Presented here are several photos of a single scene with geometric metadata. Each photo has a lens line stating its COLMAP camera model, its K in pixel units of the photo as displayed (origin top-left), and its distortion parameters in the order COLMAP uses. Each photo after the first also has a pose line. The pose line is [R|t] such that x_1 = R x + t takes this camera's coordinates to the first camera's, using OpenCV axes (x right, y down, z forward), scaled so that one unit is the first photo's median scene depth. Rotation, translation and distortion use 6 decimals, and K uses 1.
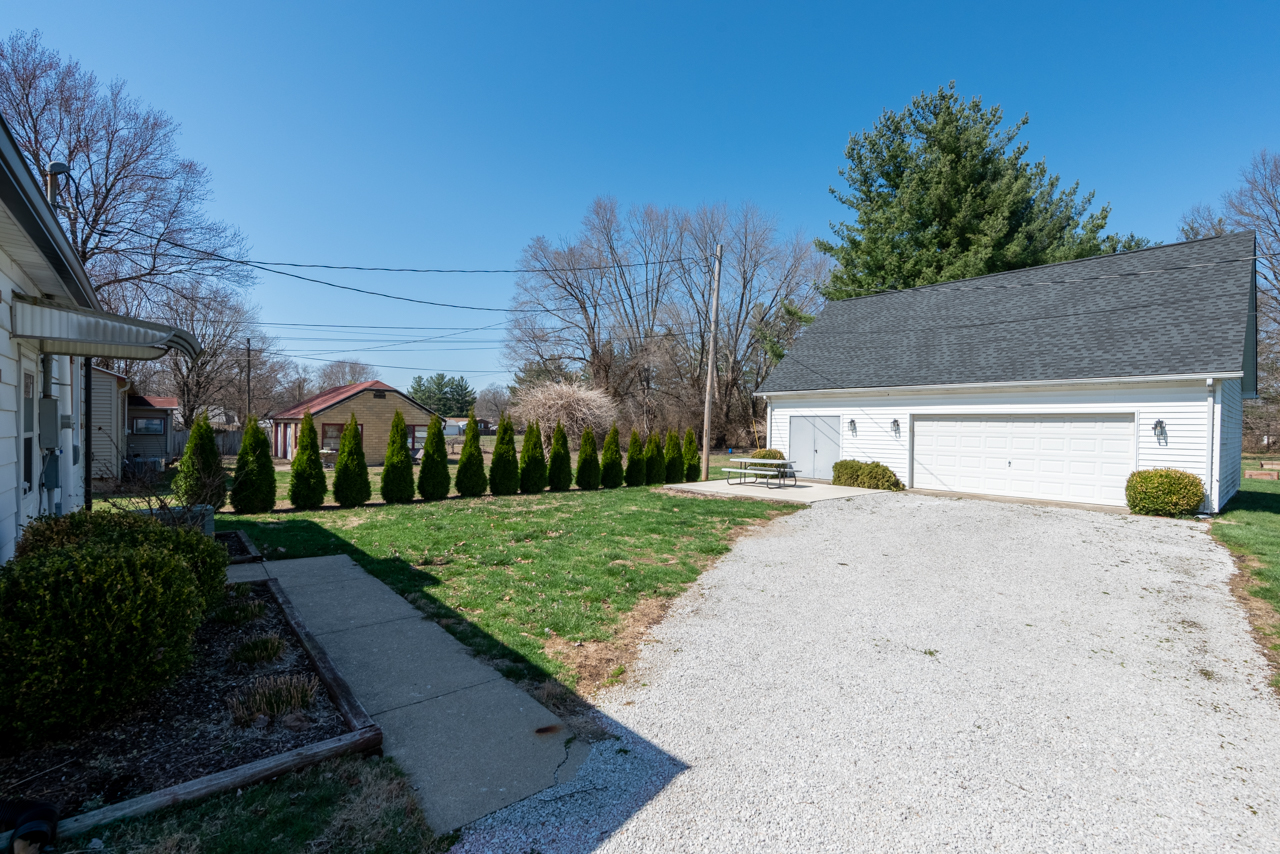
lens RADIAL K [[572.2, 0, 628.5], [0, 572.2, 432.0], [0, 0, 1]] dist [-0.003441, 0.001159]
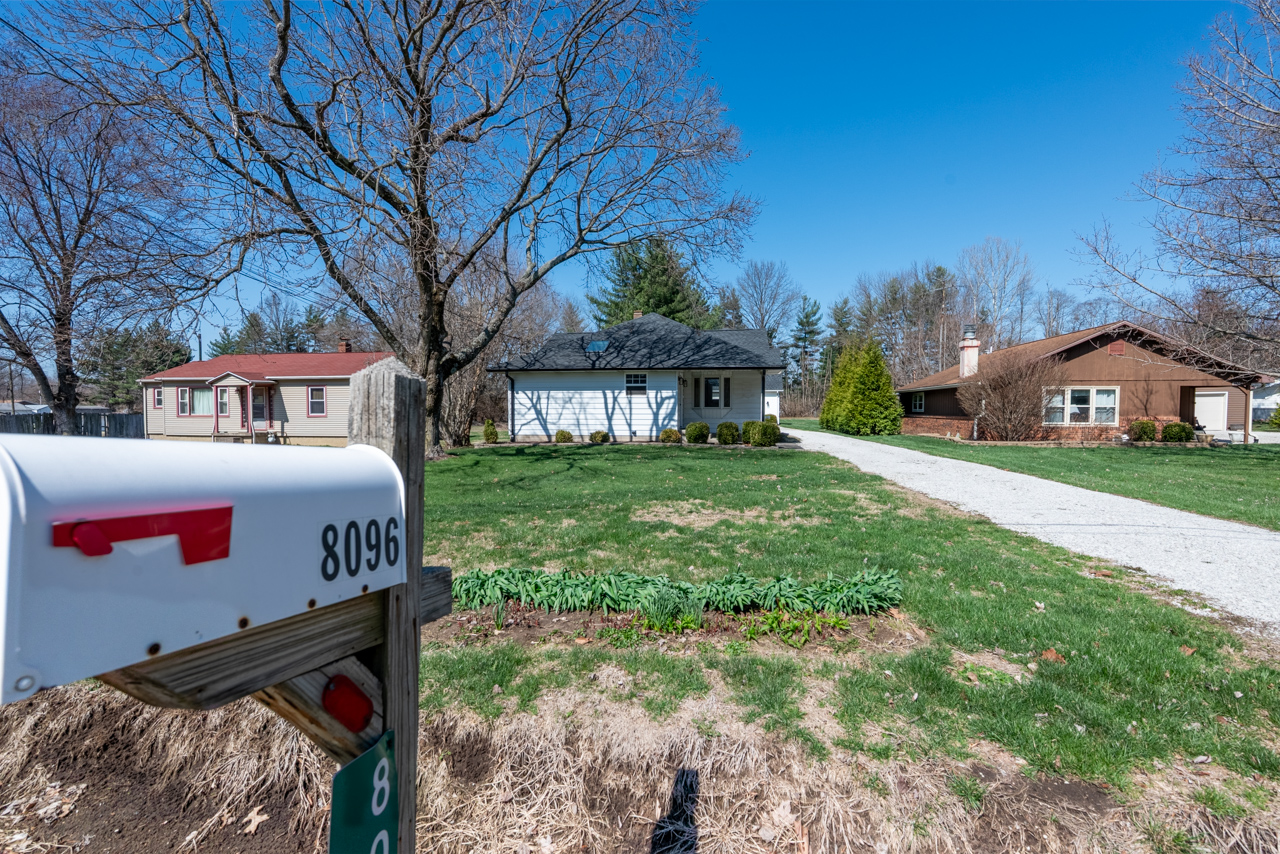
lens RADIAL K [[572.2, 0, 641.4], [0, 572.2, 433.9], [0, 0, 1]] dist [-0.003441, 0.001159]
pose [[0.777902, -0.040009, 0.627111, -1.643271], [0.015318, 0.998882, 0.044726, 0.008407], [-0.628199, -0.025186, 0.777645, -1.117534]]
